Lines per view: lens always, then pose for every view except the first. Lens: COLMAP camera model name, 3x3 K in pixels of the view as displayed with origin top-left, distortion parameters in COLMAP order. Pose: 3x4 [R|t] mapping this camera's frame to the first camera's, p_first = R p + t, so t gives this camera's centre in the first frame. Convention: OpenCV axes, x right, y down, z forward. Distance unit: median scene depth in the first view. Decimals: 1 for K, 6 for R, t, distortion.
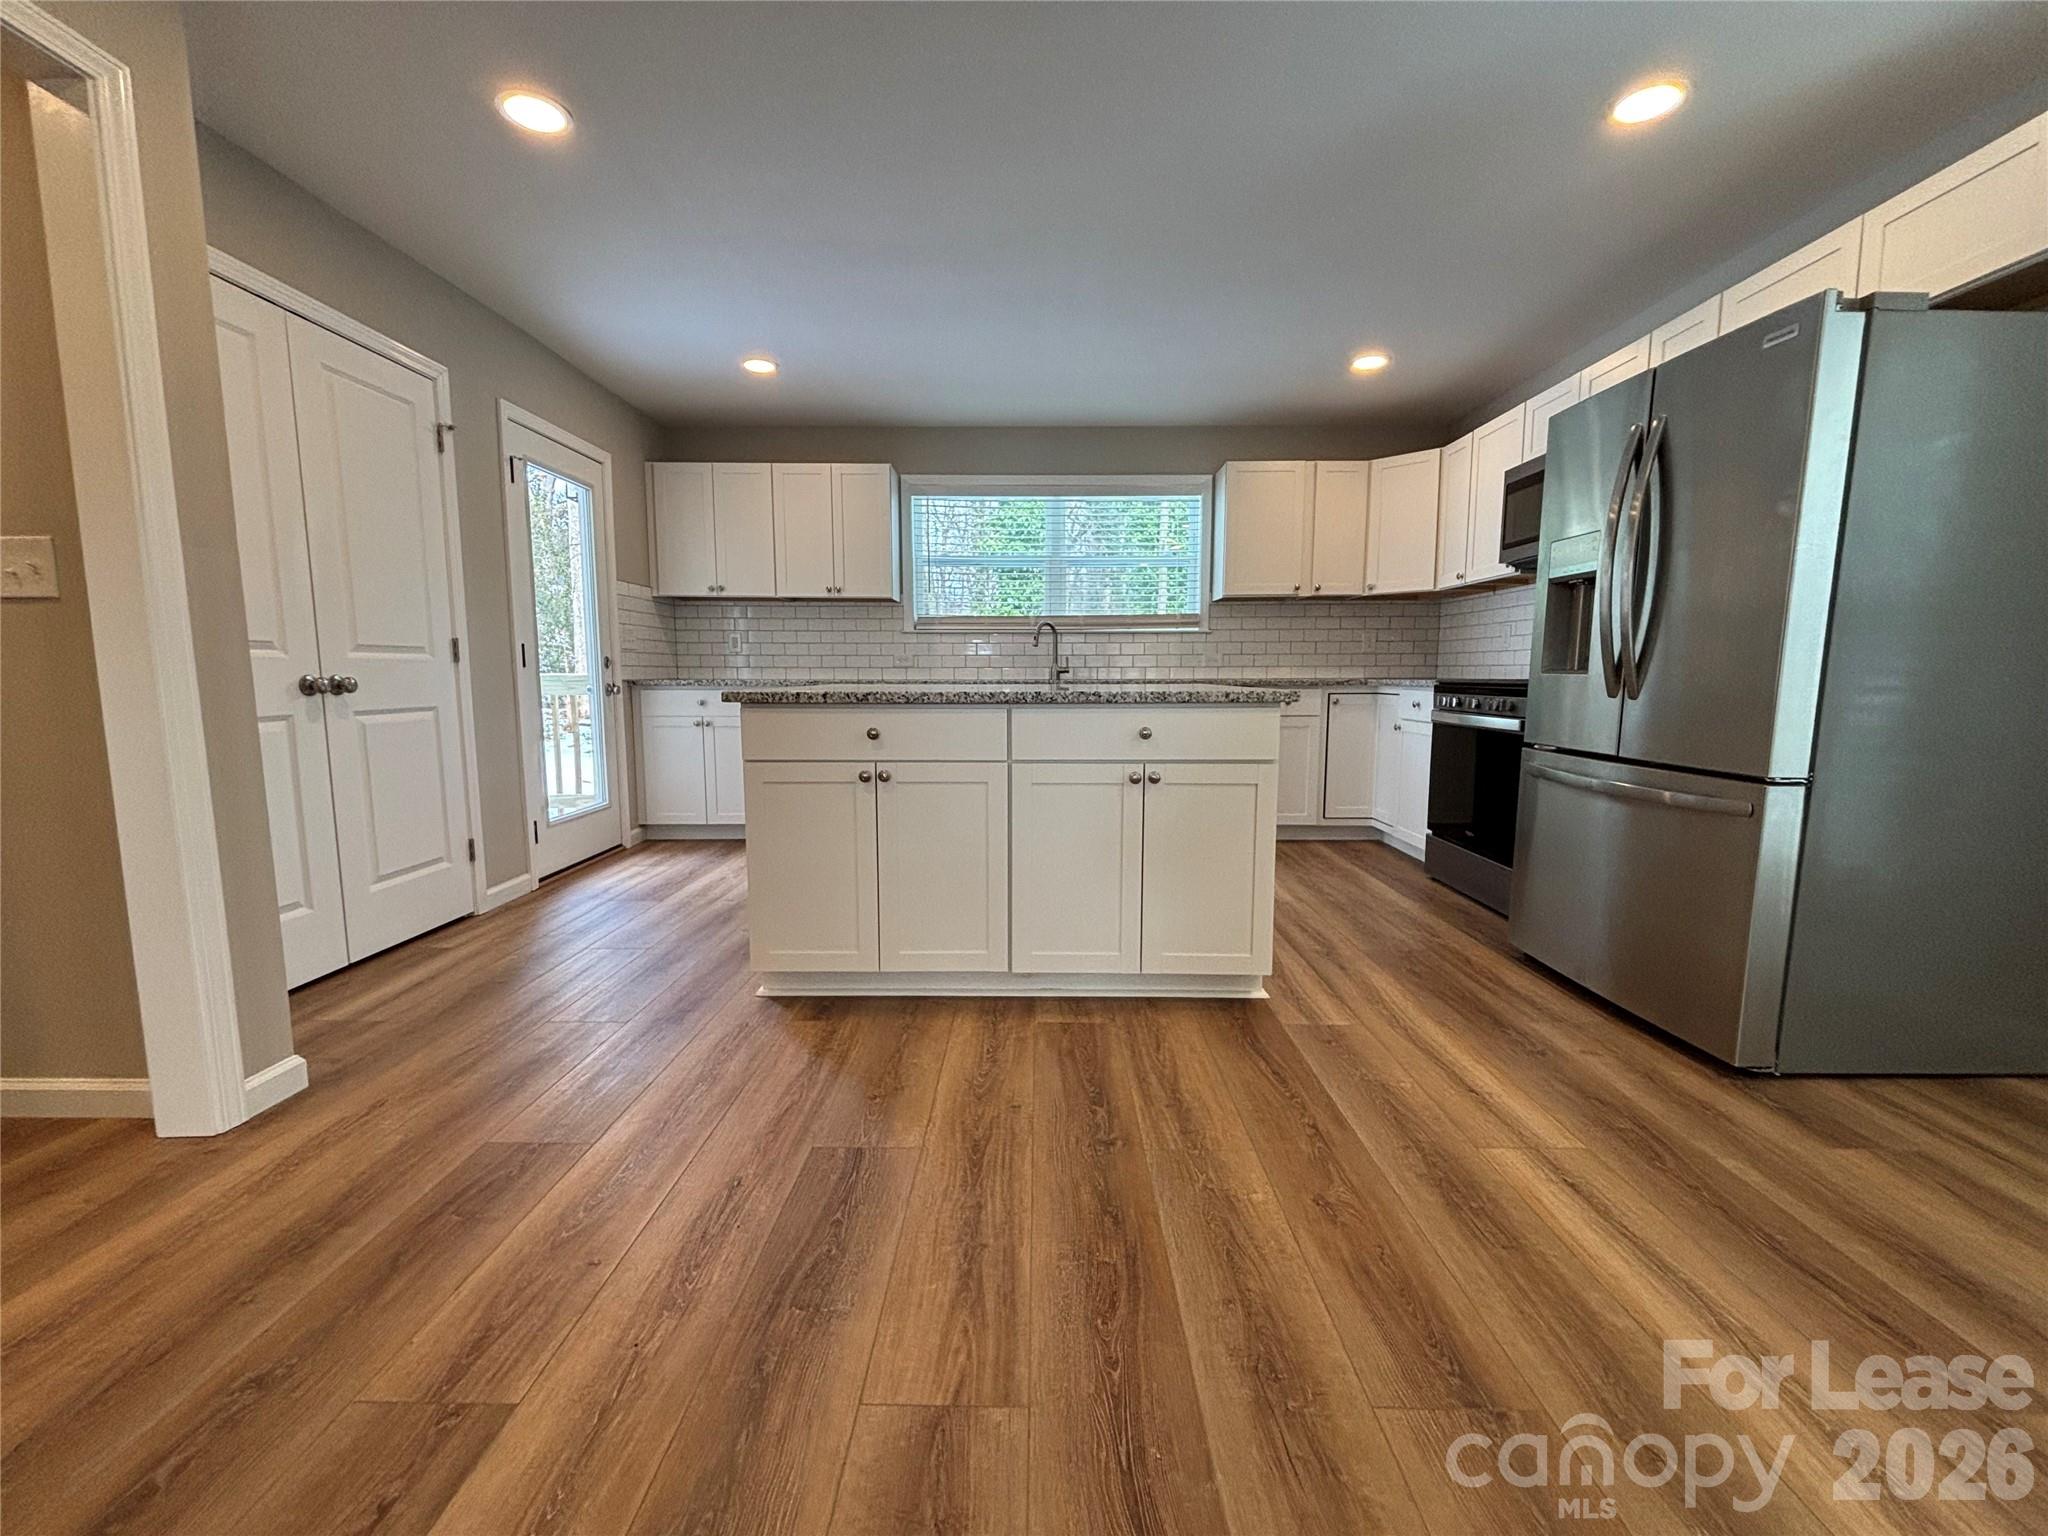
lens RADIAL K [[823.6, 0, 1024.0], [0, 823.6, 768.0], [0, 0, 1]] dist [0.000754, -0.000027]
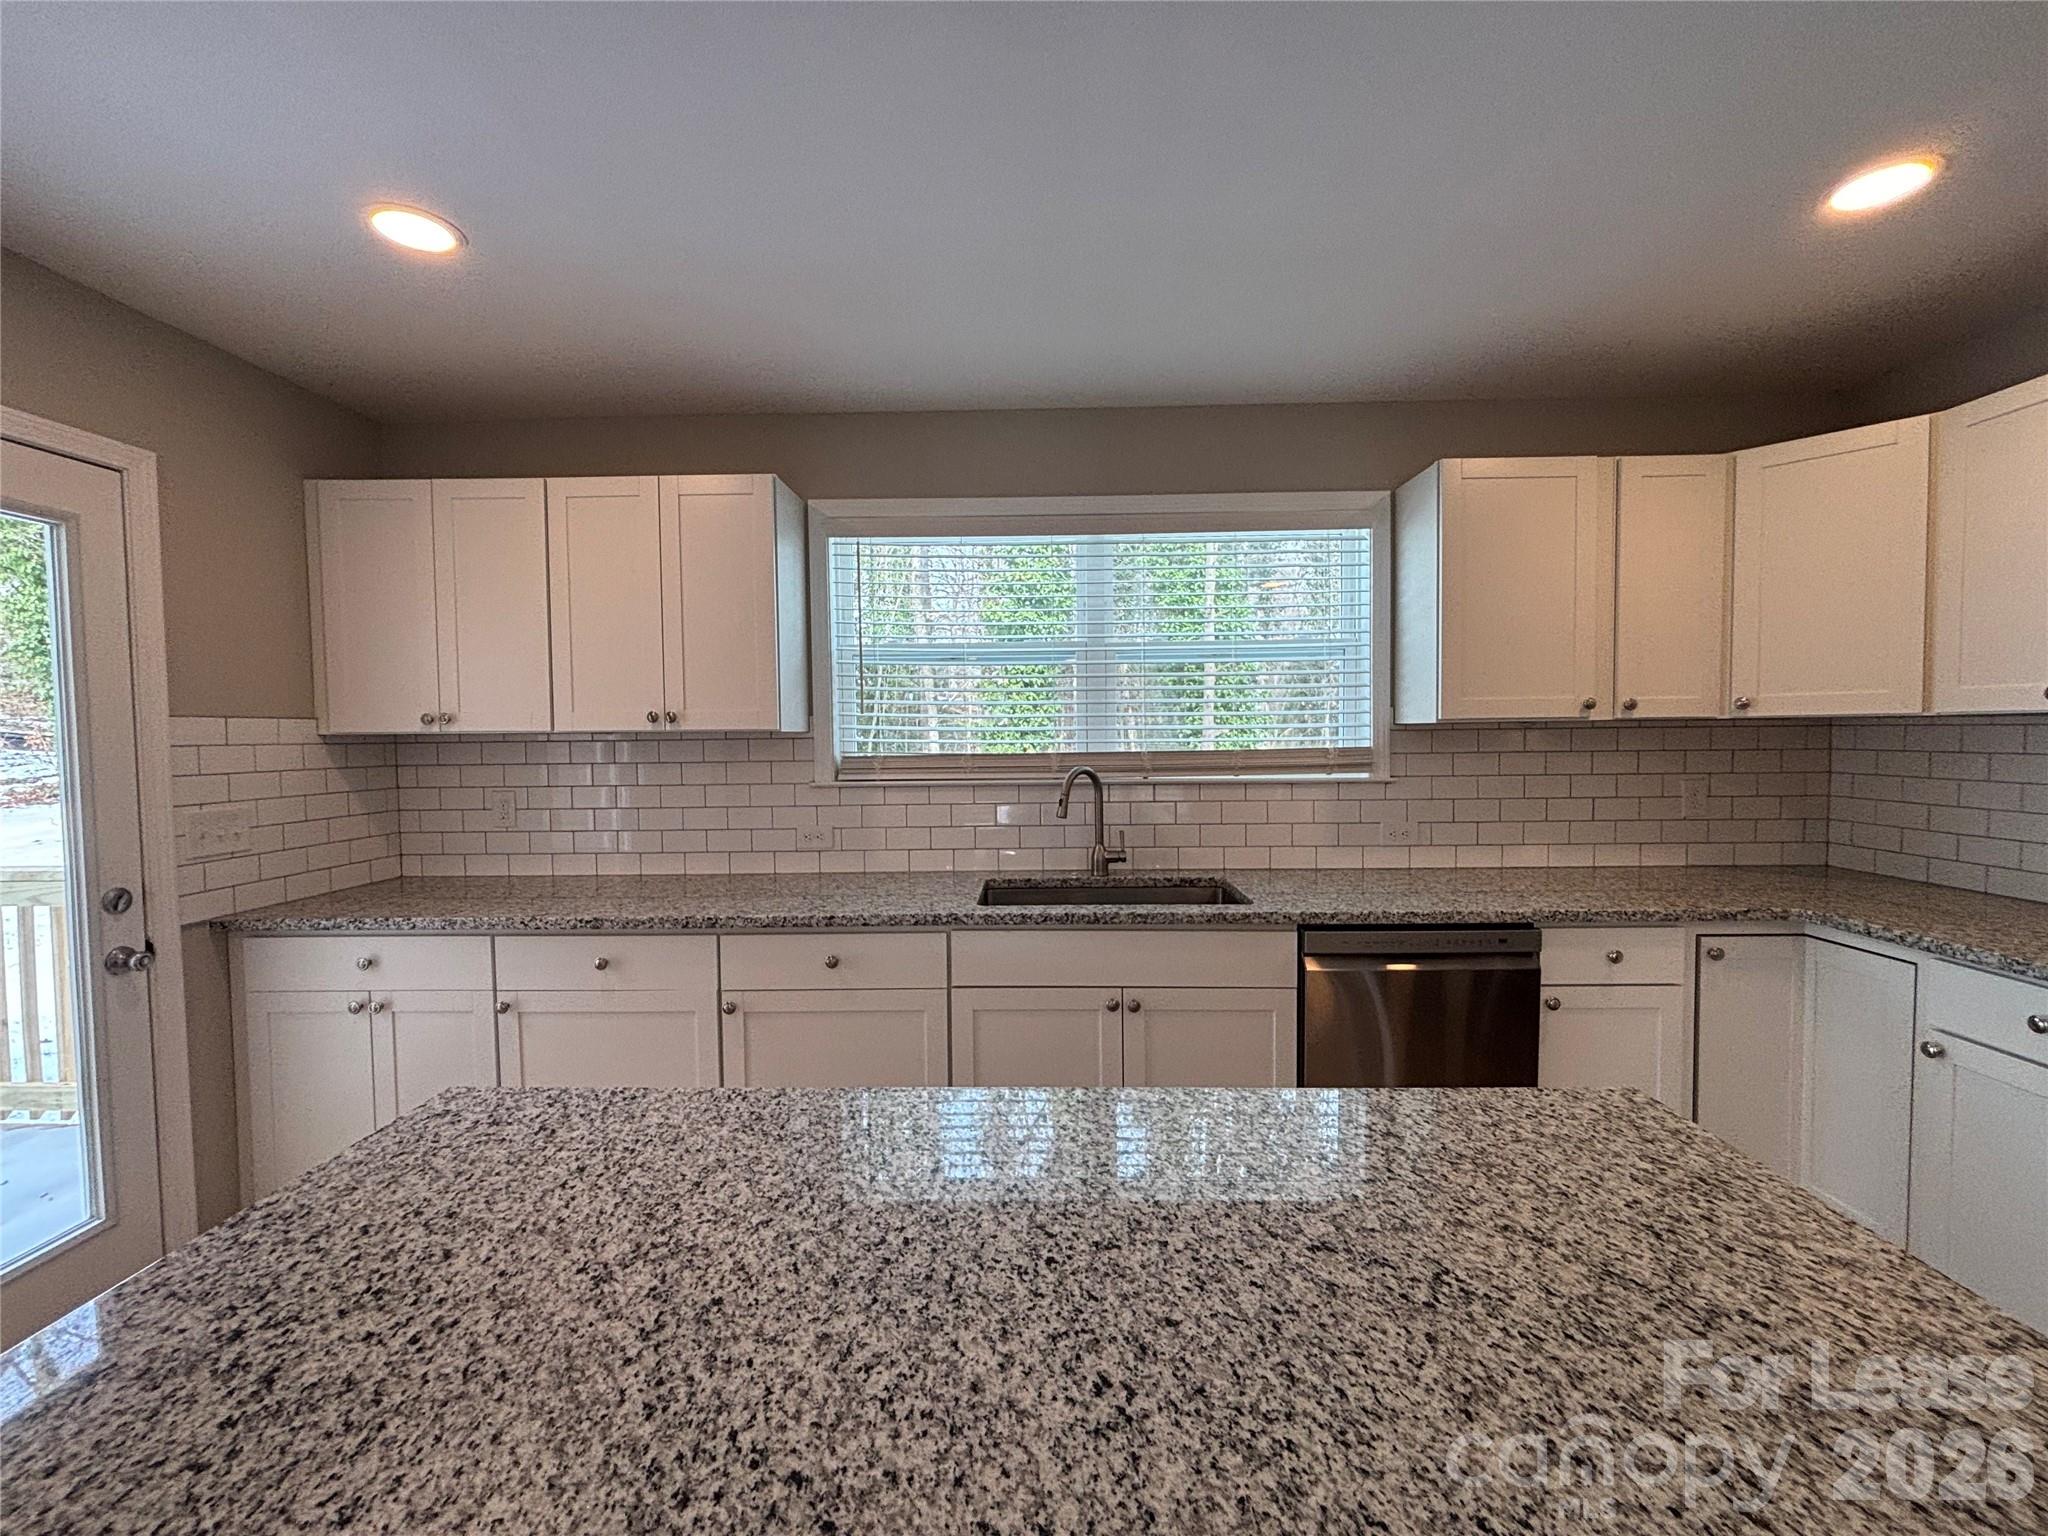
lens RADIAL K [[825.4, 0, 1024.0], [0, 825.4, 768.0], [0, 0, 1]] dist [-0.021322, 0.000071]
pose [[0.999804, -0.010569, -0.016734, -0.000559], [0.009295, 0.997180, -0.074474, -0.141905], [0.017474, 0.074304, 0.997083, 0.489003]]
